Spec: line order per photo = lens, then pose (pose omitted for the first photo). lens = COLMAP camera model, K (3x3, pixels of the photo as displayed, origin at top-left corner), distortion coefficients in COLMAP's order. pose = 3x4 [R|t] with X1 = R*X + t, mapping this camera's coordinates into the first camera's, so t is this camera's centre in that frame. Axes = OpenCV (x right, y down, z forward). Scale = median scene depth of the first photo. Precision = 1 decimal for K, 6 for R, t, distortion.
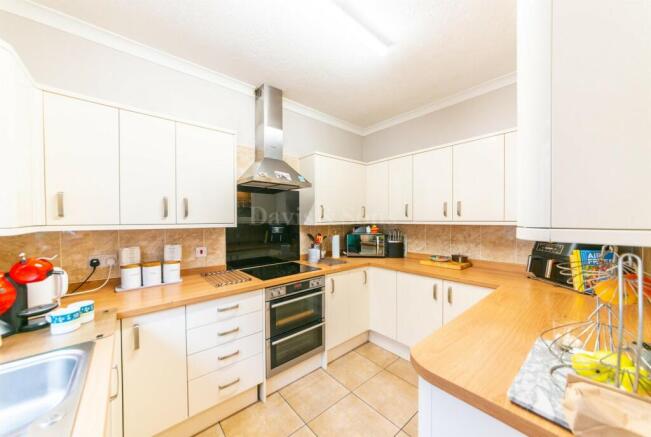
lens RADIAL K [[227.3, 0, 322.6], [0, 227.3, 220.5], [0, 0, 1]] dist [-0.007035, 0.000872]
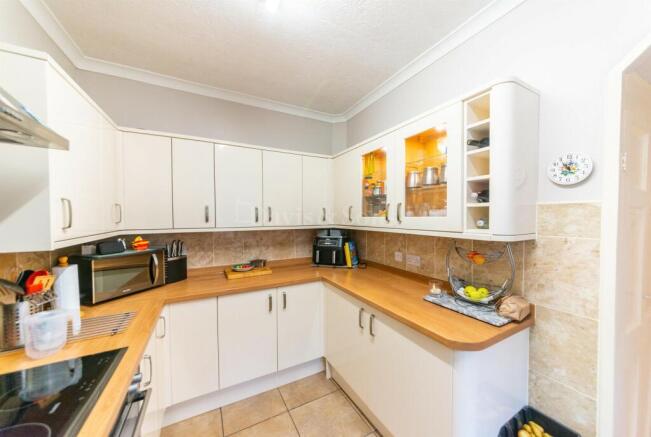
lens RADIAL K [[227.3, 0, 325.8], [0, 227.3, 220.2], [0, 0, 1]] dist [-0.007035, 0.000872]
pose [[0.199058, -0.010191, 0.979935, -0.350476], [0.010164, 0.999914, 0.008334, -0.031218], [-0.979935, 0.008301, 0.199145, 0.552647]]
